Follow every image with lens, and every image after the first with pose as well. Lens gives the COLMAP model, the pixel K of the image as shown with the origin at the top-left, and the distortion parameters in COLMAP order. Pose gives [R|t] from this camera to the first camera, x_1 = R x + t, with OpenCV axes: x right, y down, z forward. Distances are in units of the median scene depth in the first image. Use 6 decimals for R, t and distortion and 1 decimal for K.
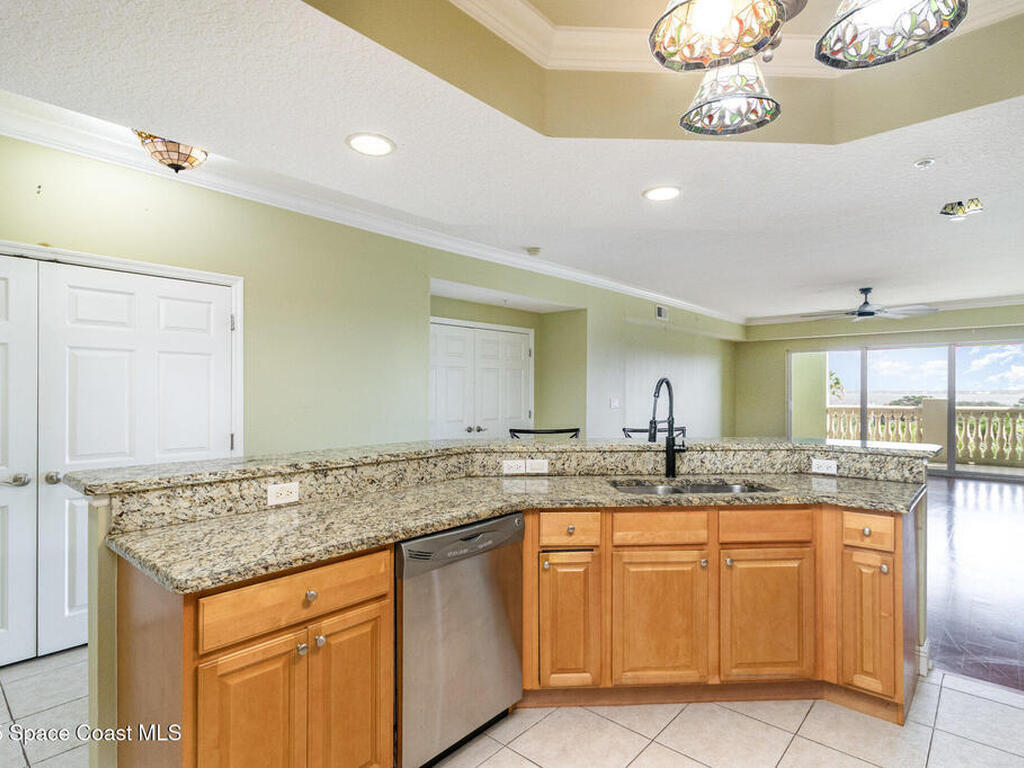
lens RADIAL K [[545.6, 0, 512.0], [0, 545.6, 384.0], [0, 0, 1]] dist [0.003102, -0.000641]
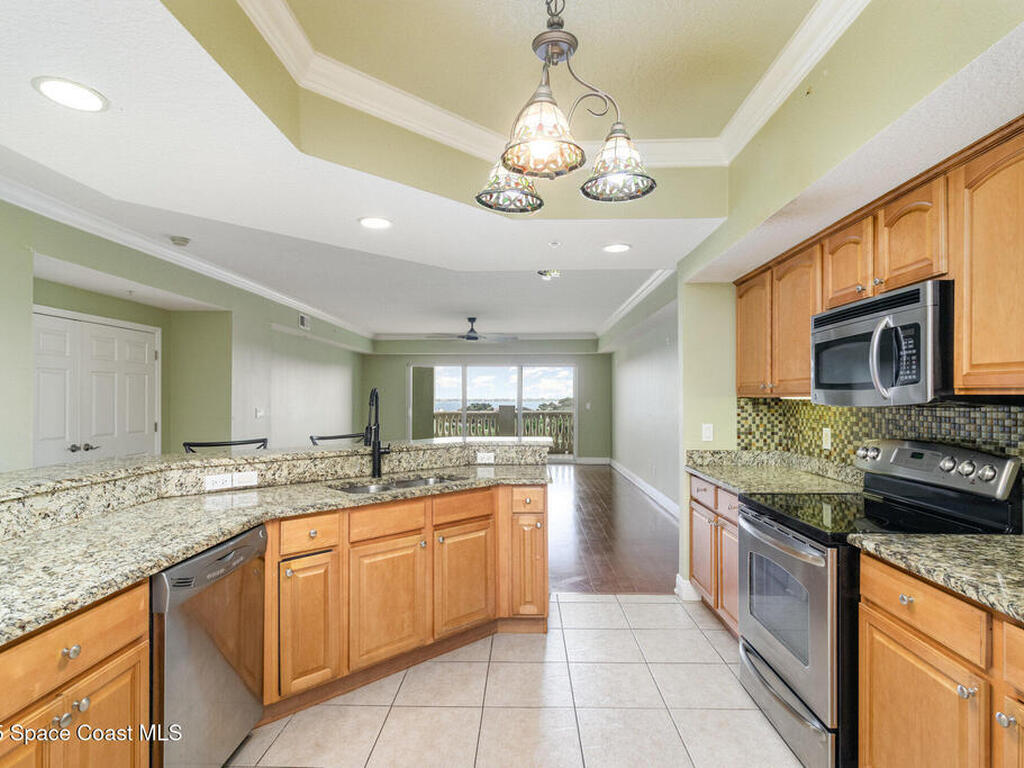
lens RADIAL K [[539.0, 0, 512.0], [0, 539.0, 384.0], [0, 0, 1]] dist [-0.002306, 0.000610]
pose [[0.764990, 0.017652, 0.643800, -0.261308], [-0.007181, 0.999796, -0.018880, -0.000432], [-0.644002, 0.009820, 0.764961, -0.025459]]
